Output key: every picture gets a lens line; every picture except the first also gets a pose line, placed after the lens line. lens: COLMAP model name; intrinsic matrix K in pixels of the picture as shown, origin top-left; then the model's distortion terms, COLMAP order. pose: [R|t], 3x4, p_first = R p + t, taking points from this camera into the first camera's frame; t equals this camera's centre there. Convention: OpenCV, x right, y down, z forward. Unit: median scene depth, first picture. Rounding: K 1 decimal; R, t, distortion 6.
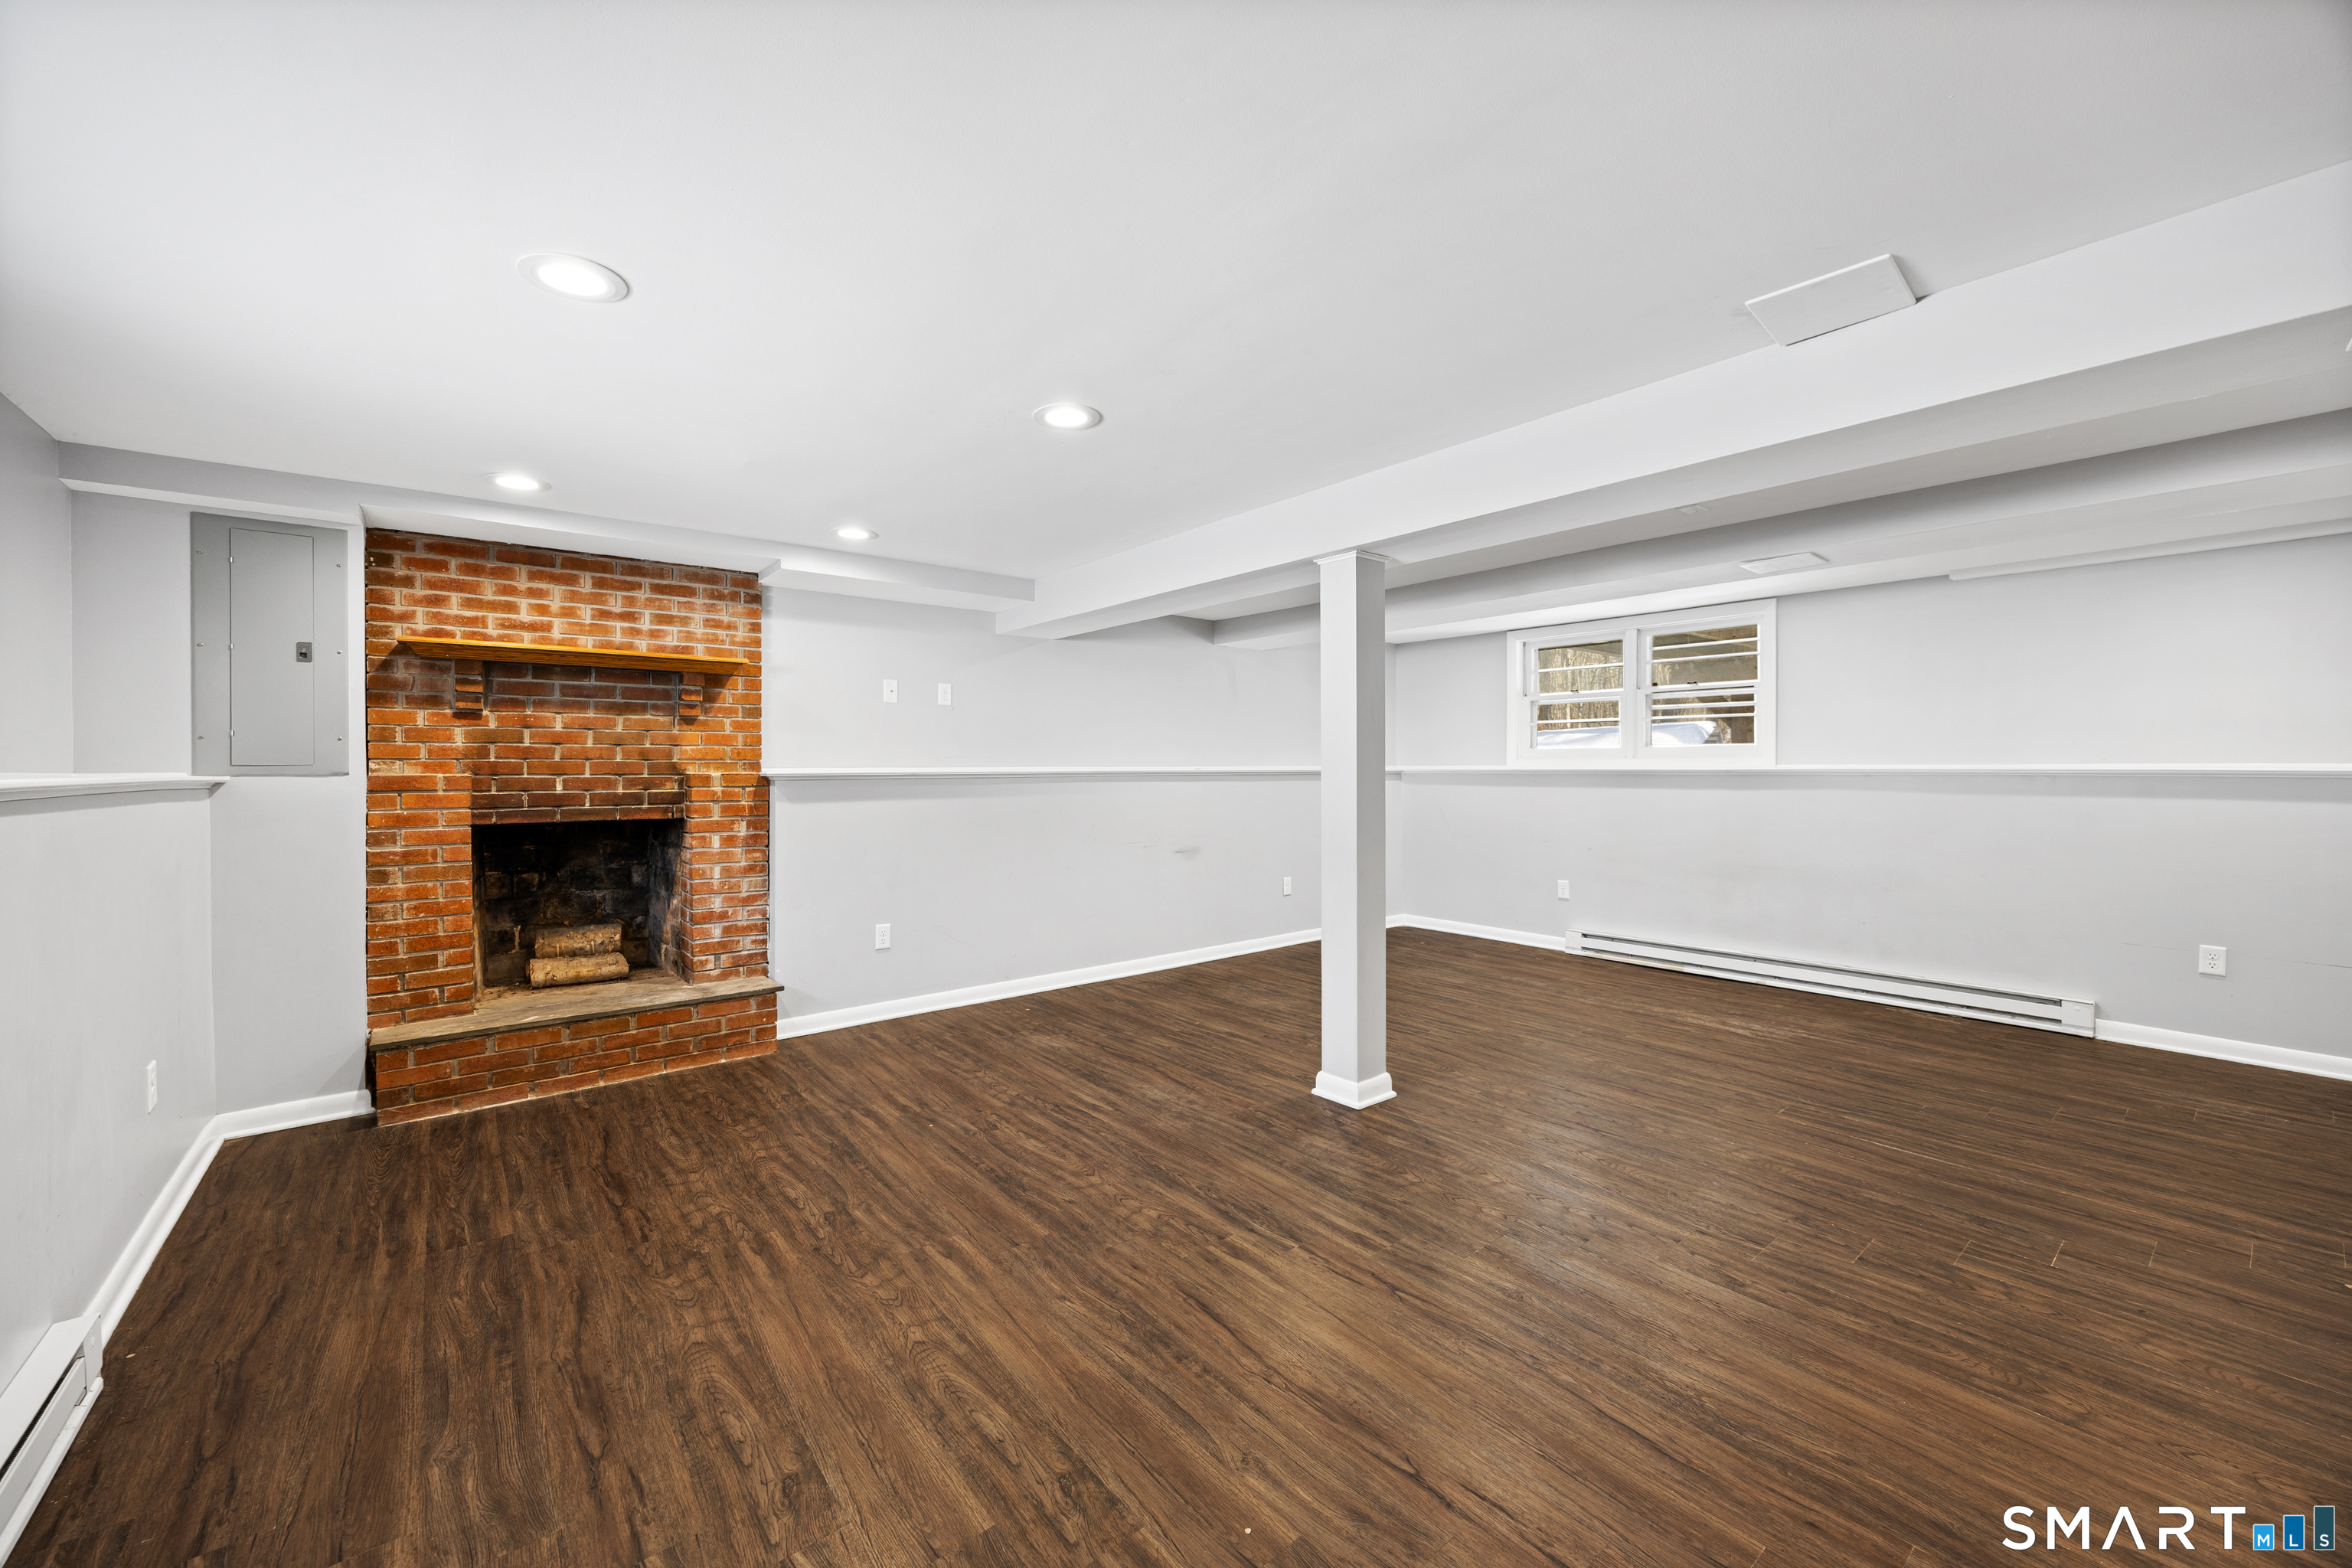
lens RADIAL K [[911.3, 0, 1167.8], [0, 911.3, 782.4], [0, 0, 1]] dist [0.000790, 0.000183]
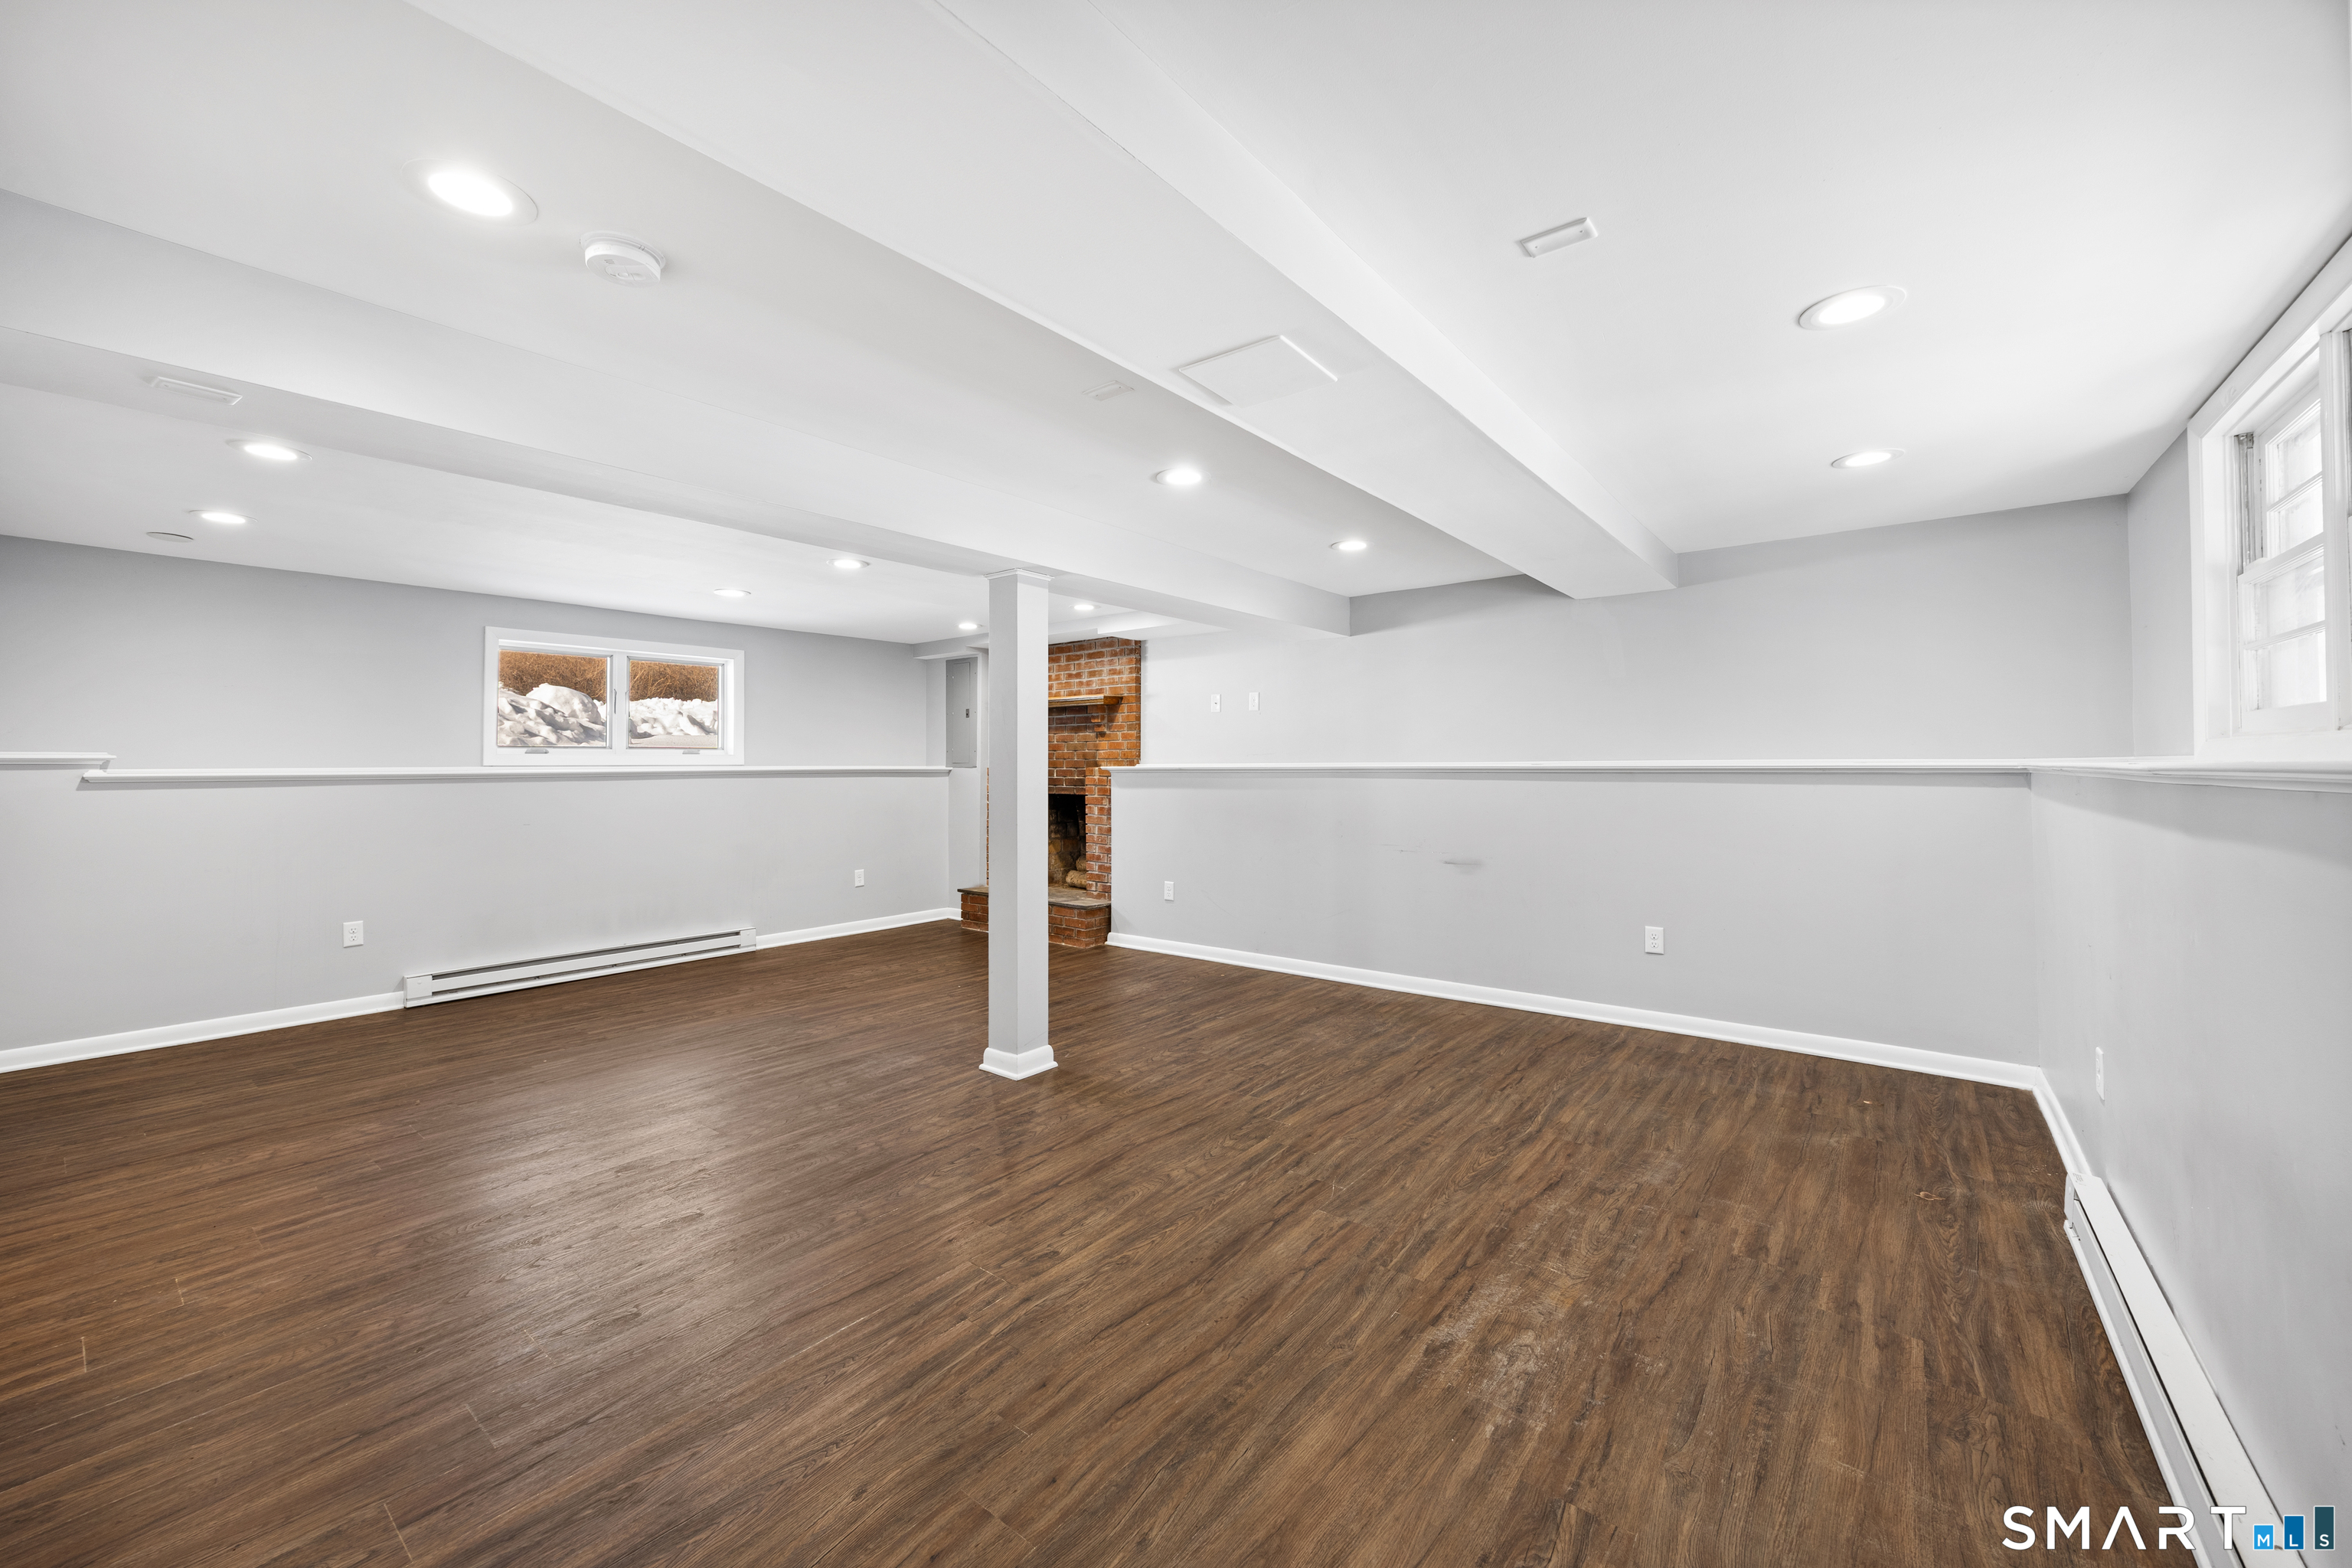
lens RADIAL K [[911.3, 0, 1163.9], [0, 911.3, 762.1], [0, 0, 1]] dist [0.000790, 0.000183]
pose [[0.216294, -0.000961, -0.976328, 1.074472], [-0.012453, 0.999915, -0.003743, -0.015058], [0.976249, 0.012968, 0.216264, 0.767798]]
